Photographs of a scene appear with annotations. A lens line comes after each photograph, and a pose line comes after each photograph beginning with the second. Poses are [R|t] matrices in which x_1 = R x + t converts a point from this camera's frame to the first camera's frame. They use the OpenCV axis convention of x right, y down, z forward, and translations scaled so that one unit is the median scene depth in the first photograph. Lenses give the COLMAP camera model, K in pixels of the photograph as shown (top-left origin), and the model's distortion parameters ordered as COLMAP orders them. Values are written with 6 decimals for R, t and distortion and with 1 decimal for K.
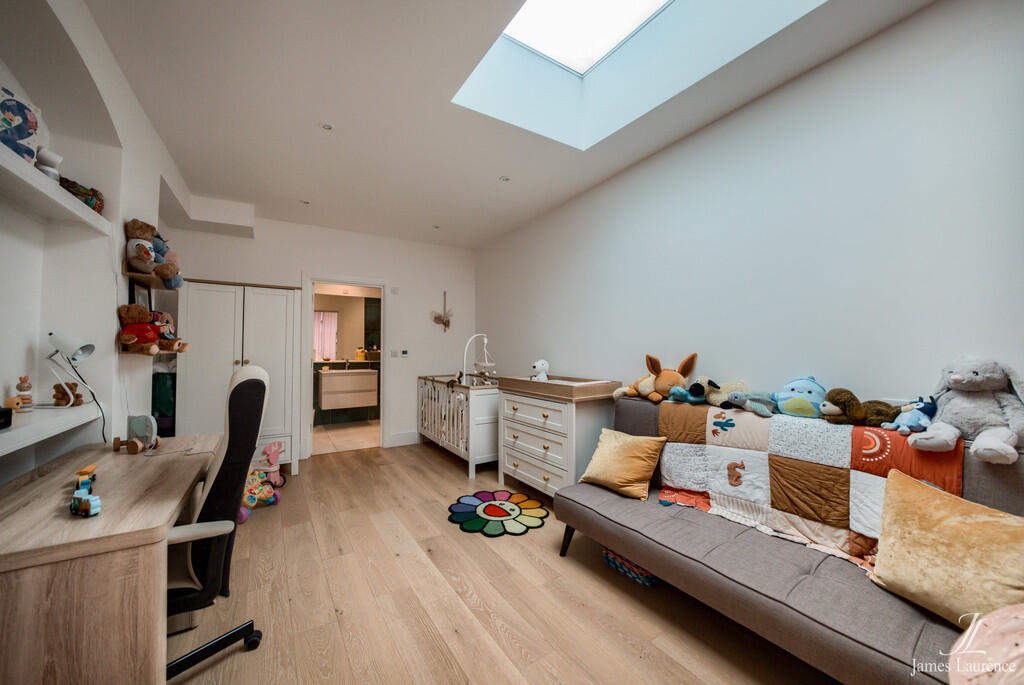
lens RADIAL K [[380.1, 0, 514.8], [0, 380.1, 342.4], [0, 0, 1]] dist [-0.008509, 0.002348]
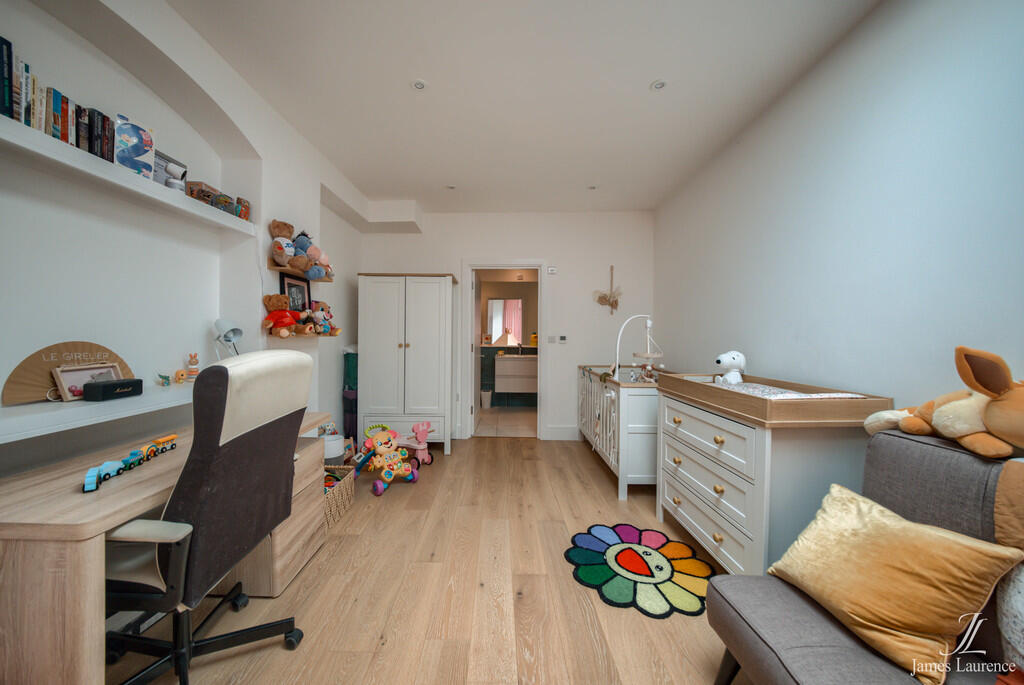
lens RADIAL K [[380.1, 0, 483.3], [0, 380.1, 339.9], [0, 0, 1]] dist [-0.008509, 0.002348]
pose [[0.819084, 0.012834, -0.573530, 0.127775], [0.004518, 0.999574, 0.028820, 0.006605], [0.573656, -0.026197, 0.818677, 0.282595]]
